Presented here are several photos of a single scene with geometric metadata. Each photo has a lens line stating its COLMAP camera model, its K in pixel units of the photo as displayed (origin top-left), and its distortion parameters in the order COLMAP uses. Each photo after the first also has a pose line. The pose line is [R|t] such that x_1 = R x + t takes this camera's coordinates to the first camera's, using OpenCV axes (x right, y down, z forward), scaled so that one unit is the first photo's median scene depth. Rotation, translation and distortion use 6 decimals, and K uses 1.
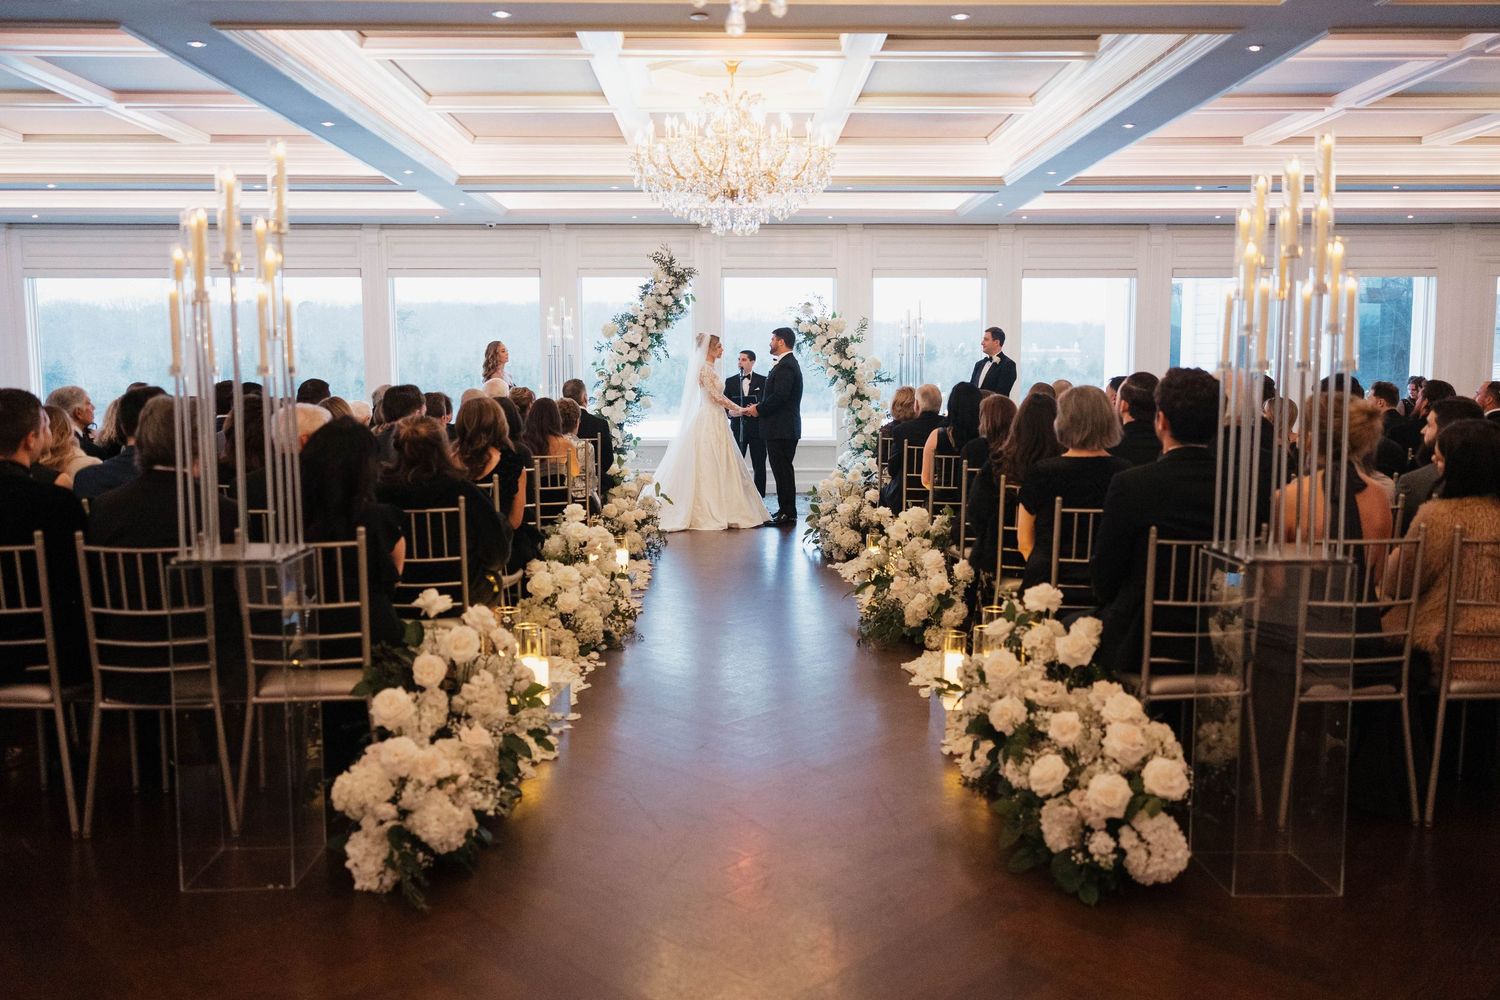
lens RADIAL K [[1205.3, 0, 755.3], [0, 1205.3, 489.3], [0, 0, 1]] dist [0.033896, 0.000299]
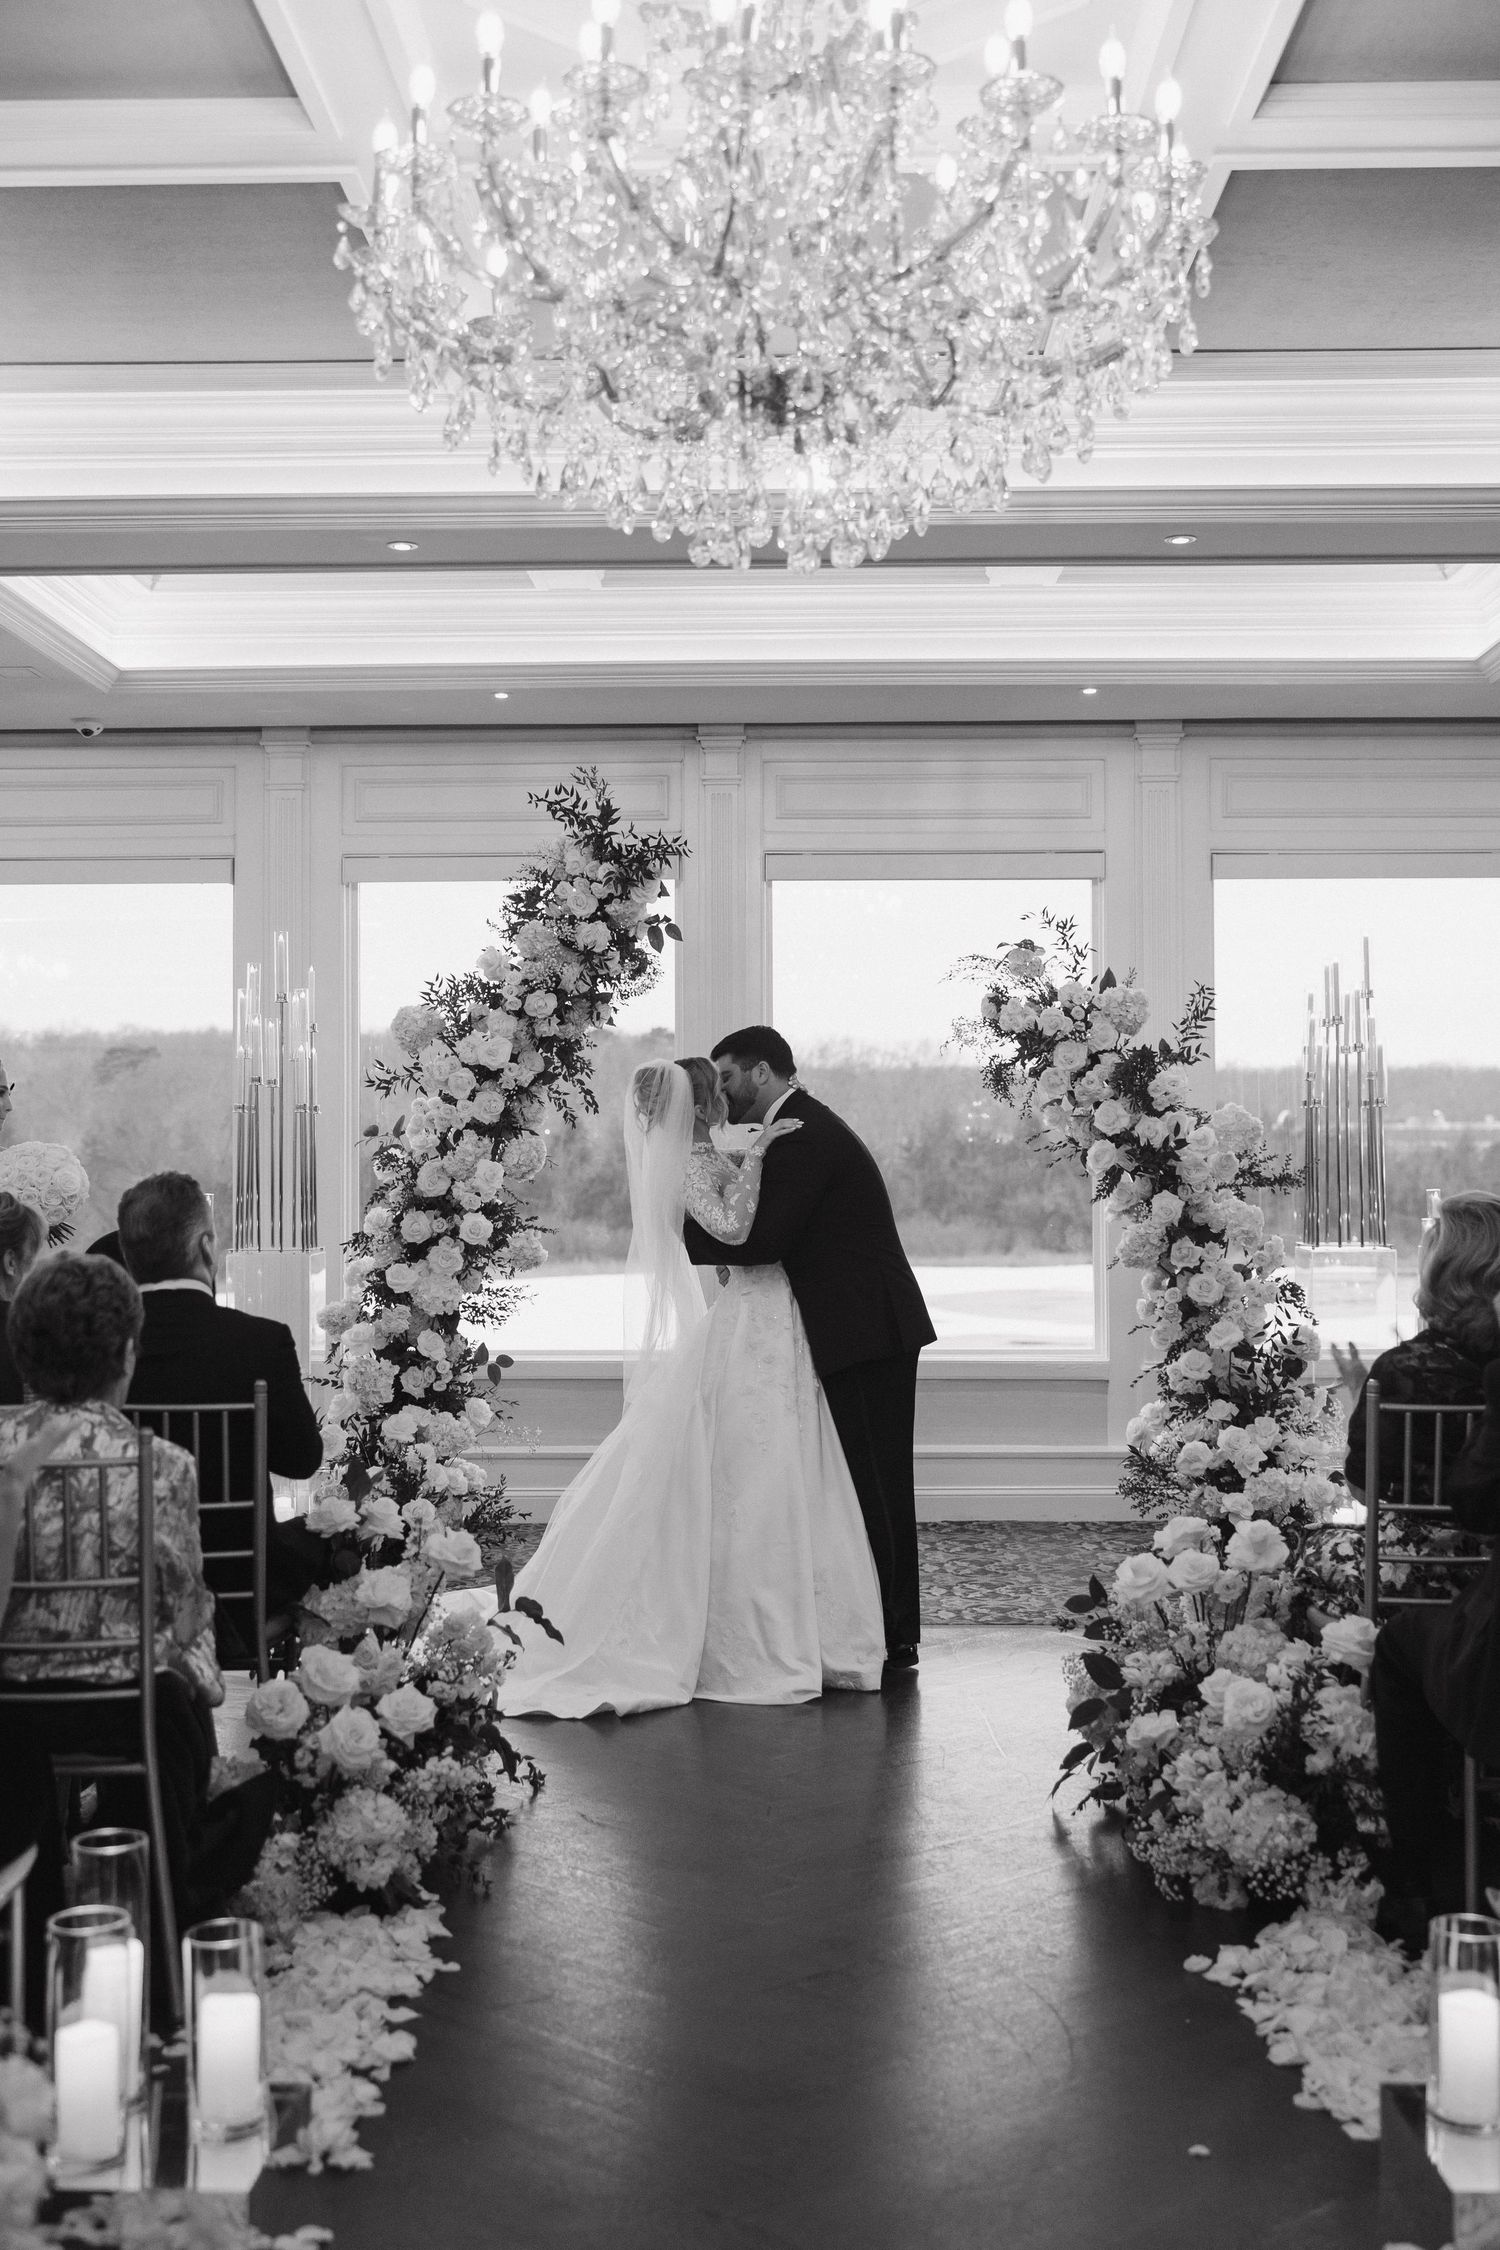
lens RADIAL K [[2459.7, 0, 763.6], [0, 2459.7, 1138.6], [0, 0, 1]] dist [0.000041, 0.002430]
pose [[0.999309, -0.001379, -0.037140, -0.003718], [-0.002722, 0.993910, -0.110157, -0.041900], [0.037066, 0.110182, 0.993220, 0.494405]]
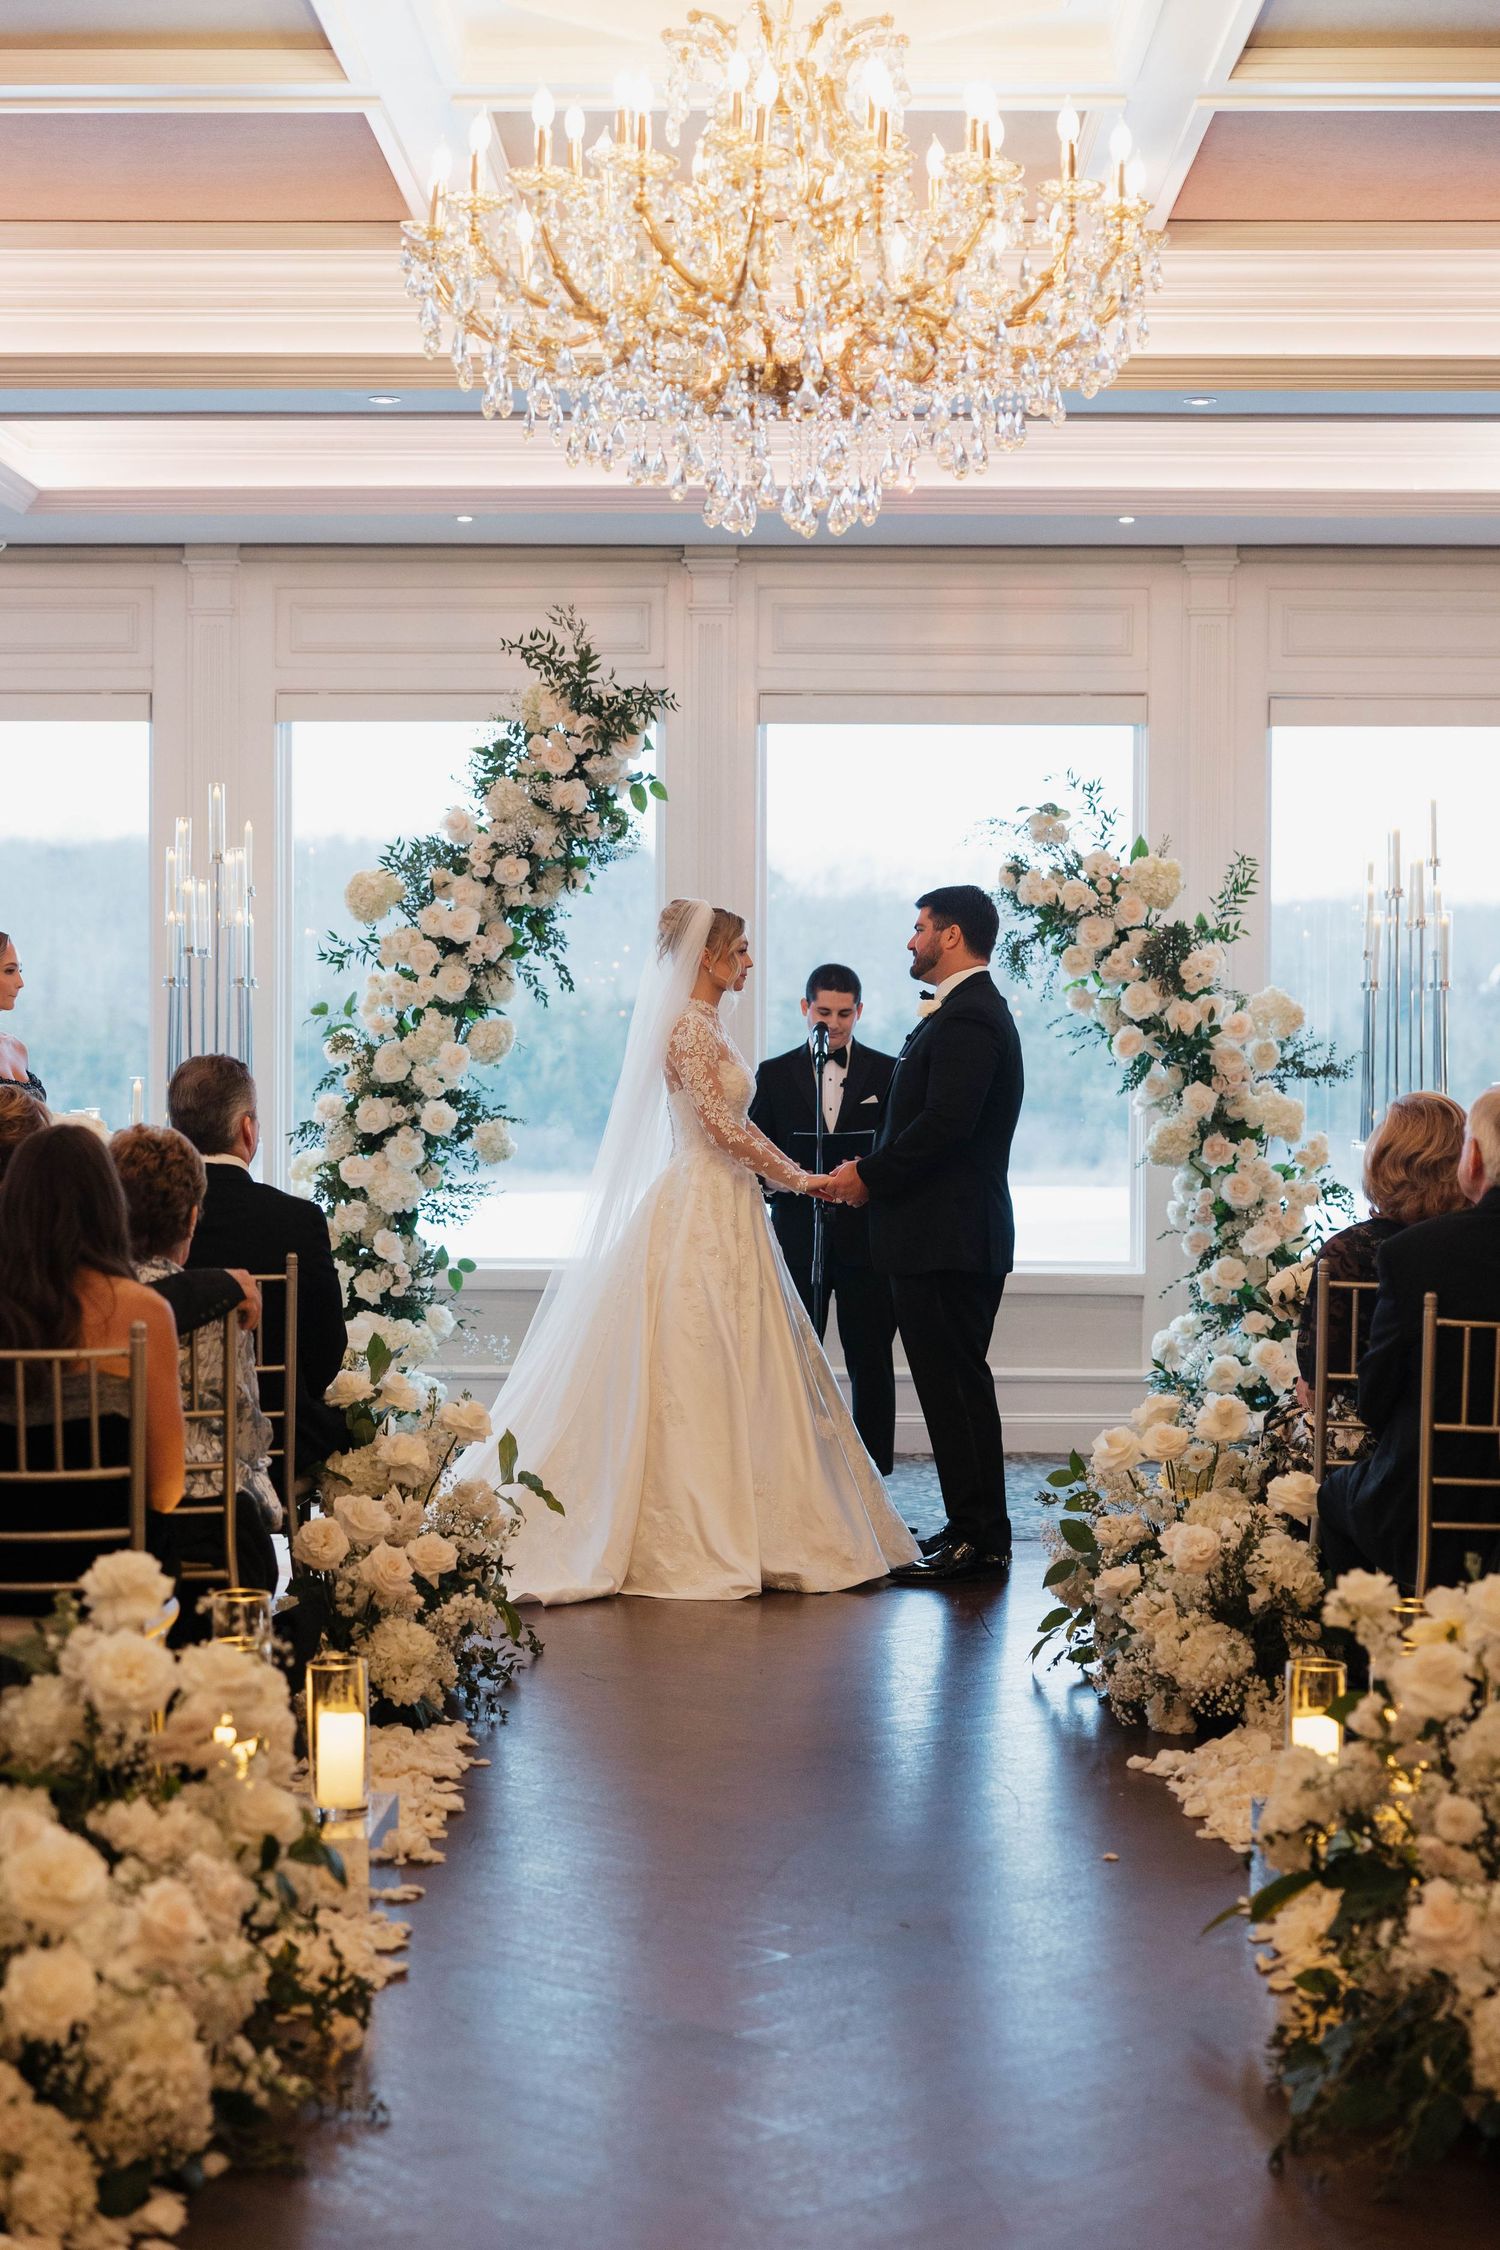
lens RADIAL K [[3608.2, 0, 750.0], [0, 3608.2, 1125.0], [0, 0, 1]] dist [0.023198, 0.086179]
pose [[0.999347, 0.007472, -0.035352, 0.003513], [-0.010117, 0.997115, -0.075231, -0.015671], [0.034688, 0.075540, 0.996539, 0.187643]]
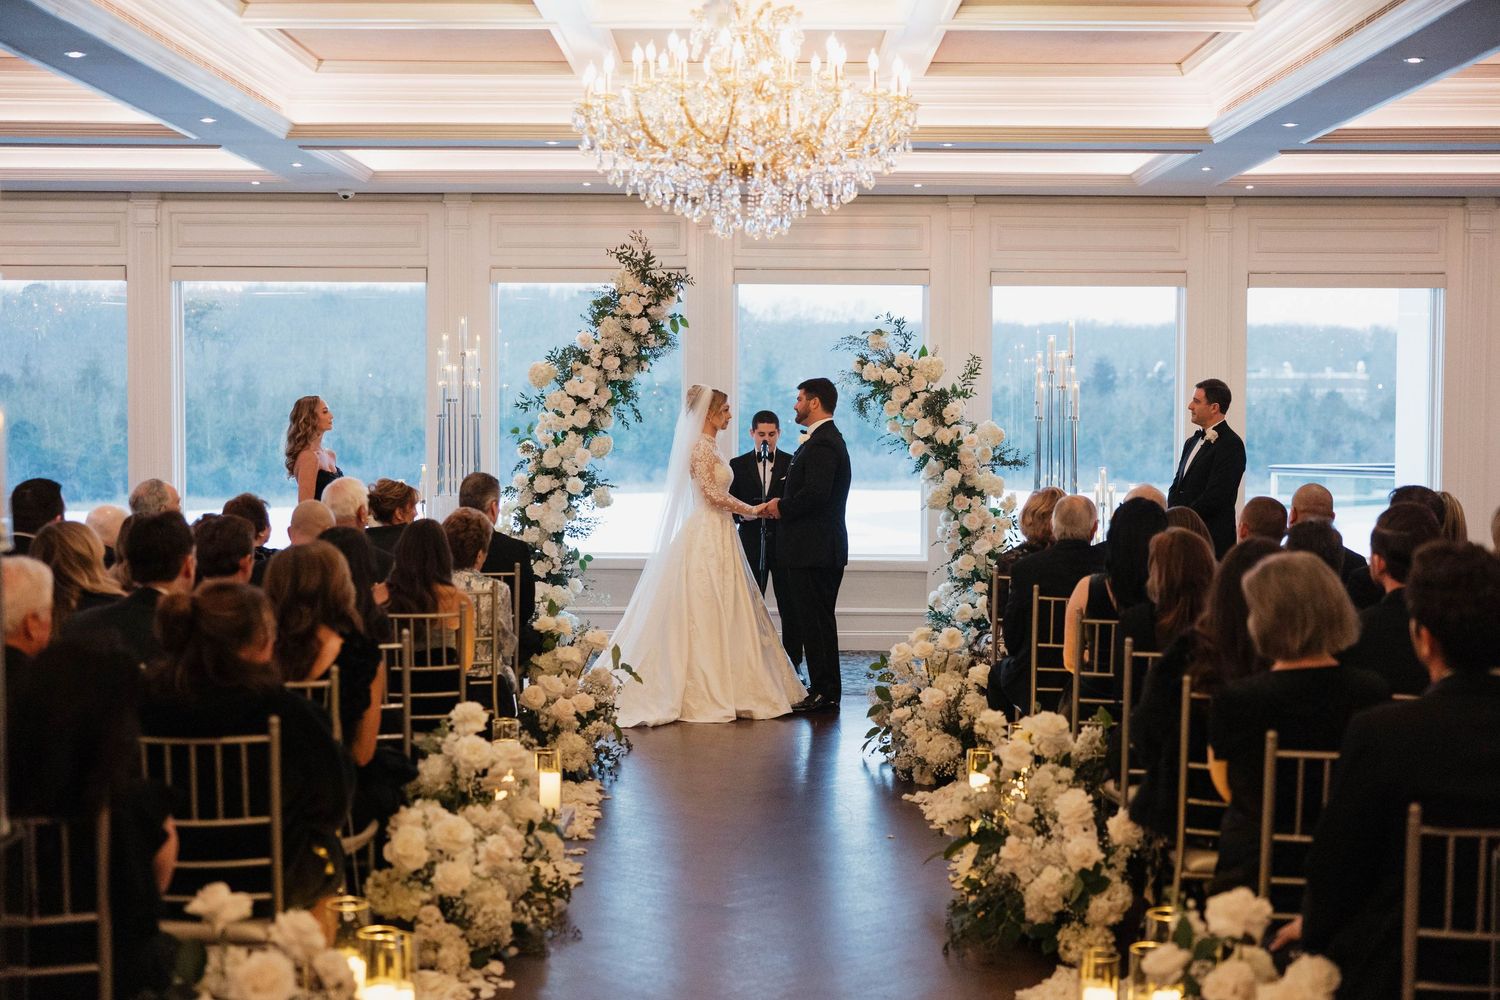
lens RADIAL K [[2092.8, 0, 750.0], [0, 2092.8, 500.0], [0, 0, 1]] dist [0.040449, 0.052572]
pose [[0.999655, 0.008375, -0.024885, 0.009849], [-0.009664, 0.998594, -0.052127, -0.025967], [0.024414, 0.052350, 0.998330, -0.022827]]
